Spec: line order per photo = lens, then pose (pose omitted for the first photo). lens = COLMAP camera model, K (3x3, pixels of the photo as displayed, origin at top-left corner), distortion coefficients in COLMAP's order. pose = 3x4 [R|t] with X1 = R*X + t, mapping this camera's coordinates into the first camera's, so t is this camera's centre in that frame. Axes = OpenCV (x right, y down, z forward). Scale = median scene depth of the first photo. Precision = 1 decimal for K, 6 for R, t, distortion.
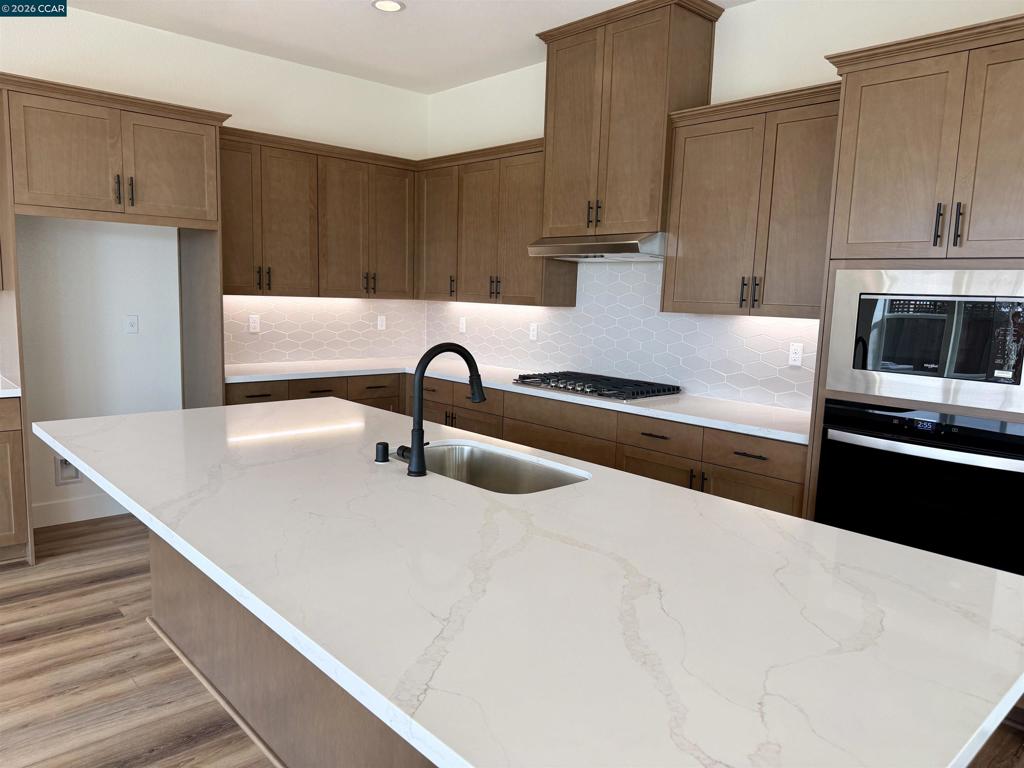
lens RADIAL K [[726.1, 0, 511.4], [0, 726.1, 397.4], [0, 0, 1]] dist [0.003254, -0.003828]
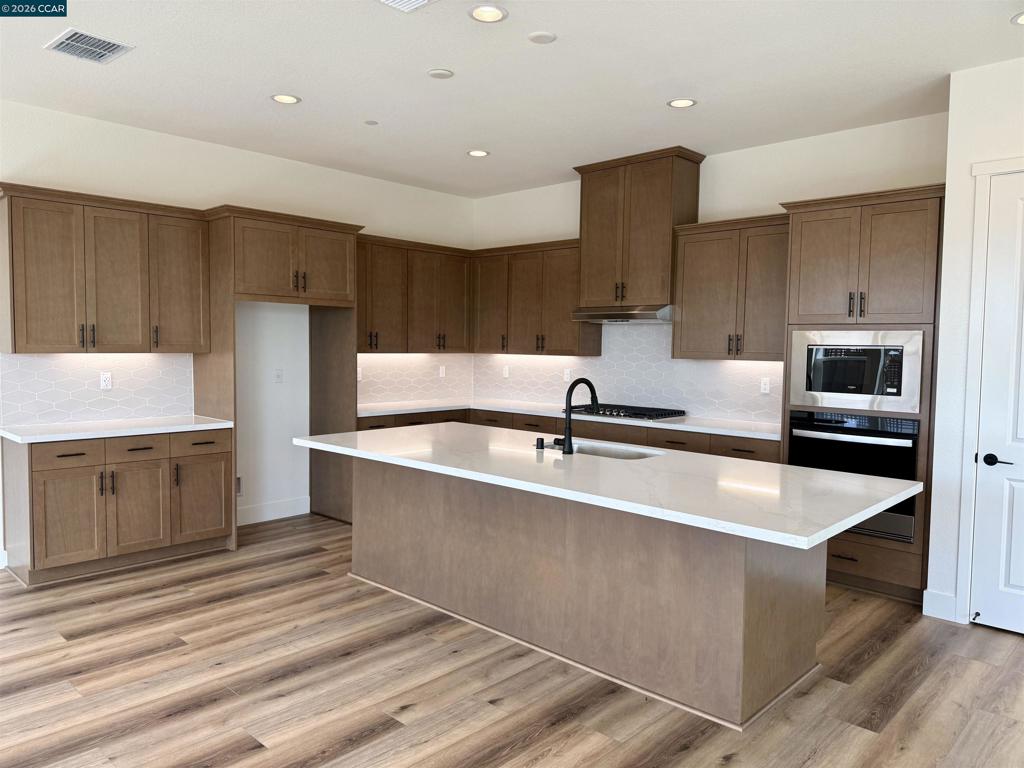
lens RADIAL K [[731.3, 0, 512.0], [0, 731.3, 384.0], [0, 0, 1]] dist [0.063711, -0.001806]
pose [[0.997268, -0.022880, 0.070230, -0.217329], [0.028839, 0.995959, -0.085053, 0.048241], [-0.068000, 0.086846, 0.993898, -0.432357]]
